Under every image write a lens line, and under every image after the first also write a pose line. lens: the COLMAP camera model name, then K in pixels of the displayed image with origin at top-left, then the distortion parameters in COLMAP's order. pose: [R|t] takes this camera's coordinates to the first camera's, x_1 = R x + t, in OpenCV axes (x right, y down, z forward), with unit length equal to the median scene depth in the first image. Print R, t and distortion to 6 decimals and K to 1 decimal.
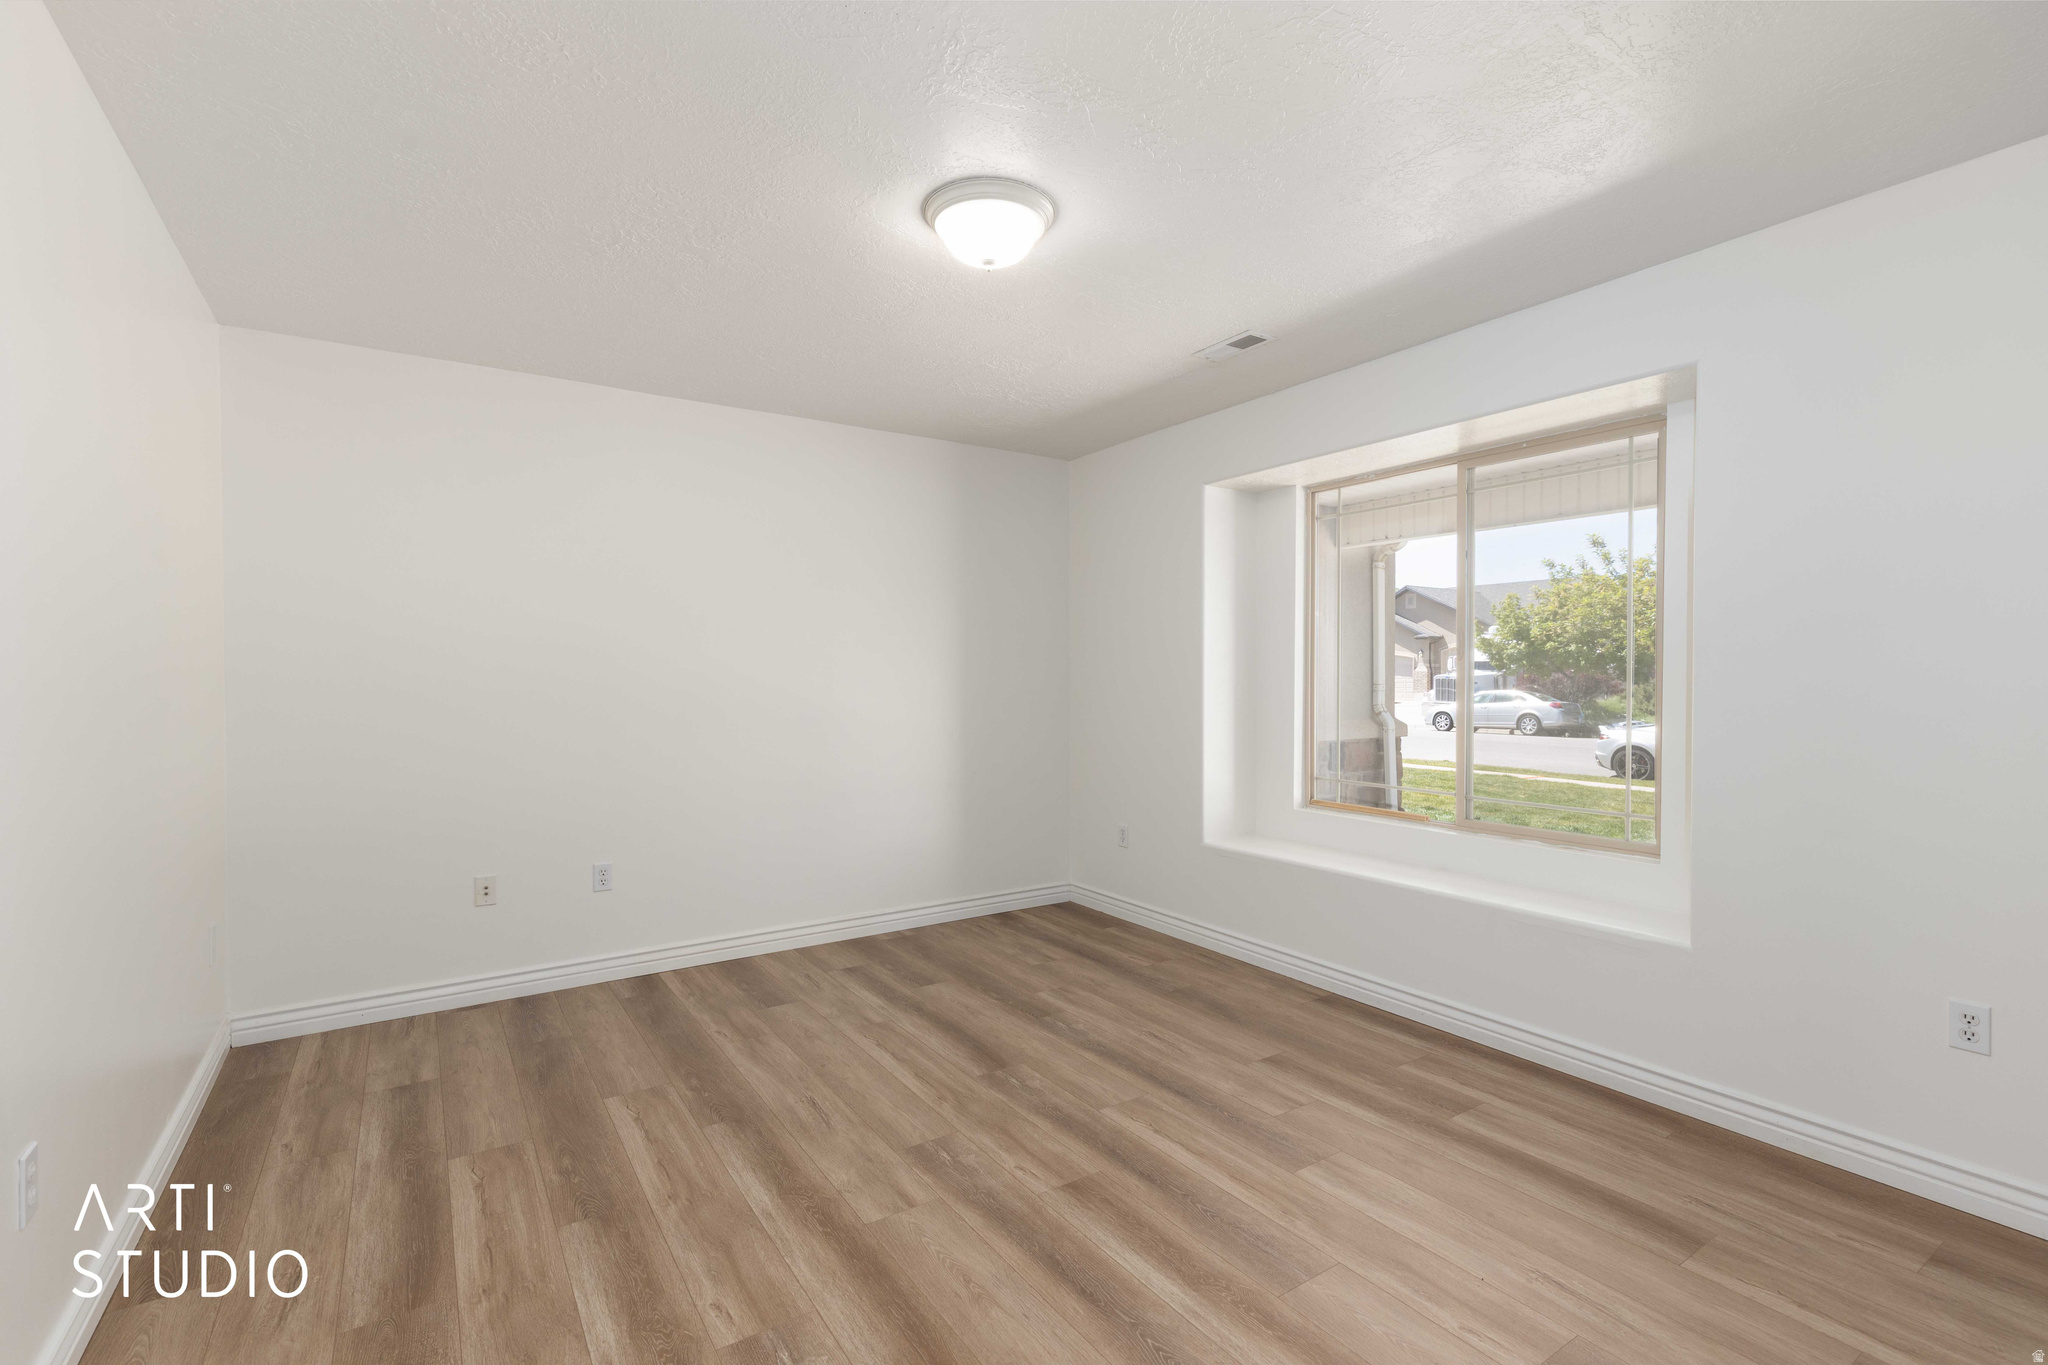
lens RADIAL K [[916.0, 0, 1016.4], [0, 916.0, 680.2], [0, 0, 1]] dist [0.004129, -0.000213]
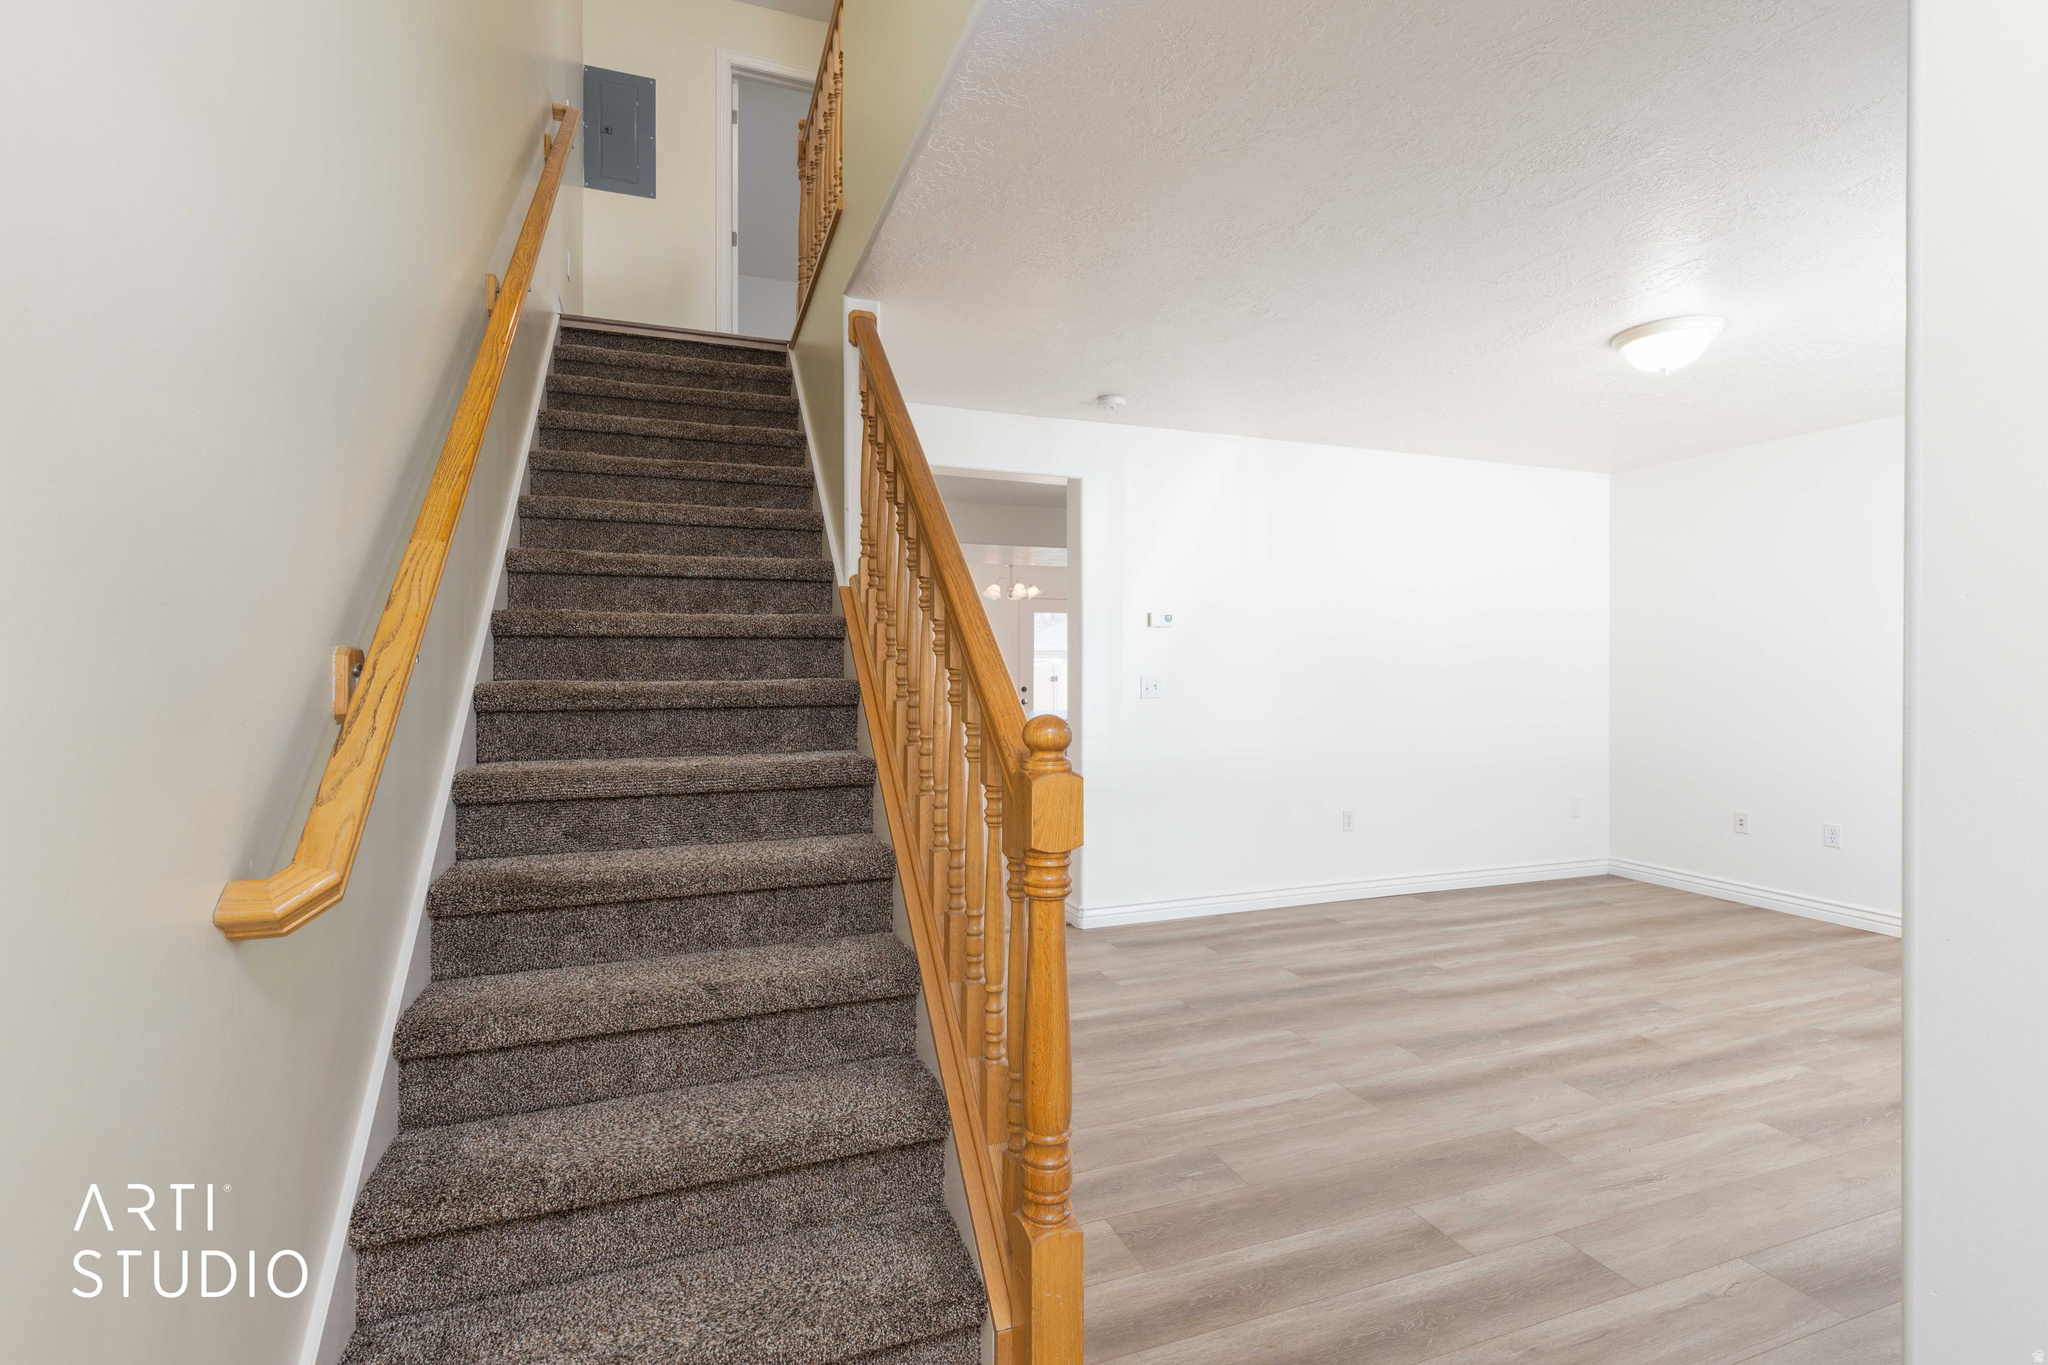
lens RADIAL K [[916.0, 0, 1016.4], [0, 916.0, 680.2], [0, 0, 1]] dist [0.004129, -0.000213]
pose [[-0.228258, 0.018464, -0.973426, 1.667905], [-0.001650, 0.999811, 0.019351, -0.018732], [0.973599, 0.006023, -0.228184, 0.397764]]
